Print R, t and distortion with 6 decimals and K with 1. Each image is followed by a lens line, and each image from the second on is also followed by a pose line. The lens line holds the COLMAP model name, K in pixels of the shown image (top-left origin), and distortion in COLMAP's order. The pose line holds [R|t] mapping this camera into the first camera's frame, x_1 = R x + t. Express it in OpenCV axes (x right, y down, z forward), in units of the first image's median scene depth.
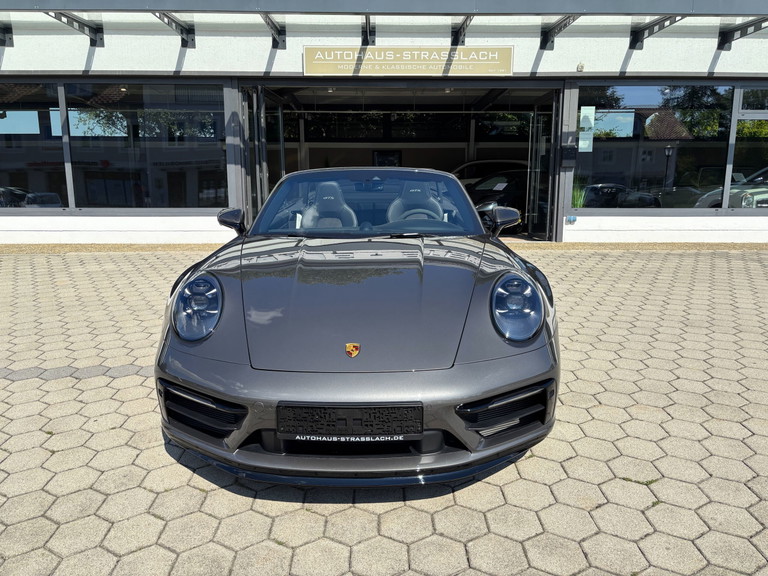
lens RADIAL K [[557.0, 0, 384.0], [0, 557.0, 288.0], [0, 0, 1]] dist [0.016255, -0.000114]
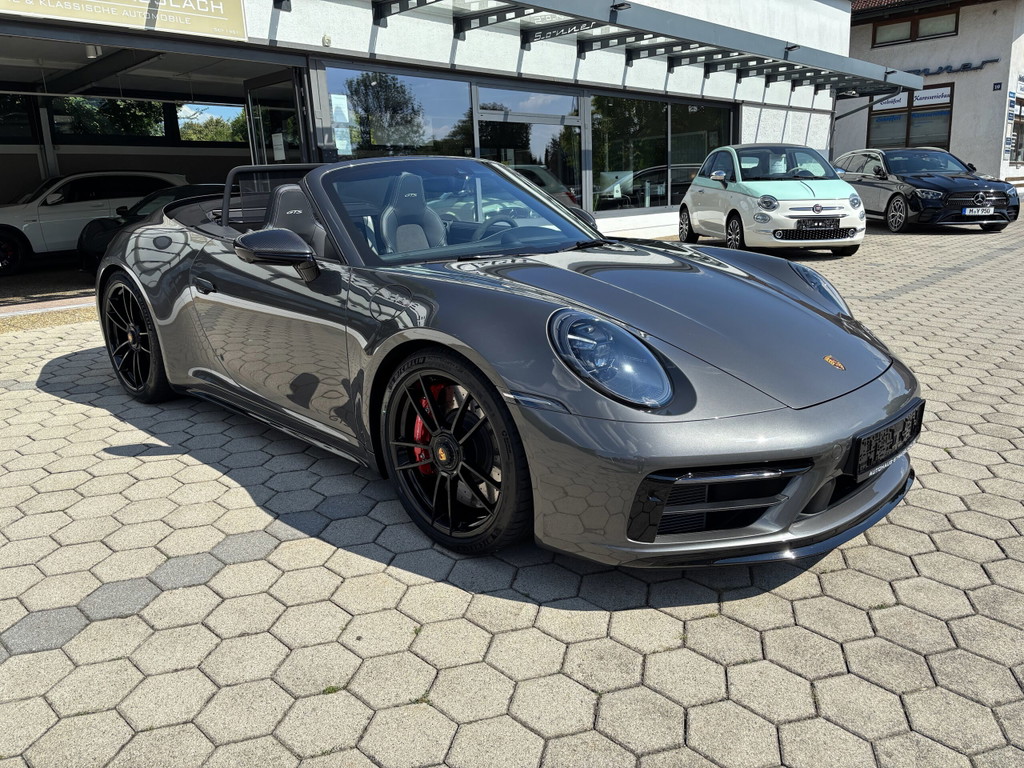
lens RADIAL K [[742.6, 0, 512.0], [0, 742.6, 384.0], [0, 0, 1]] dist [0.016255, -0.000114]
pose [[0.706680, -0.204556, 0.677319, -0.251333], [0.173673, 0.978158, 0.114210, -0.014051], [-0.685887, 0.036922, 0.726771, 0.118876]]
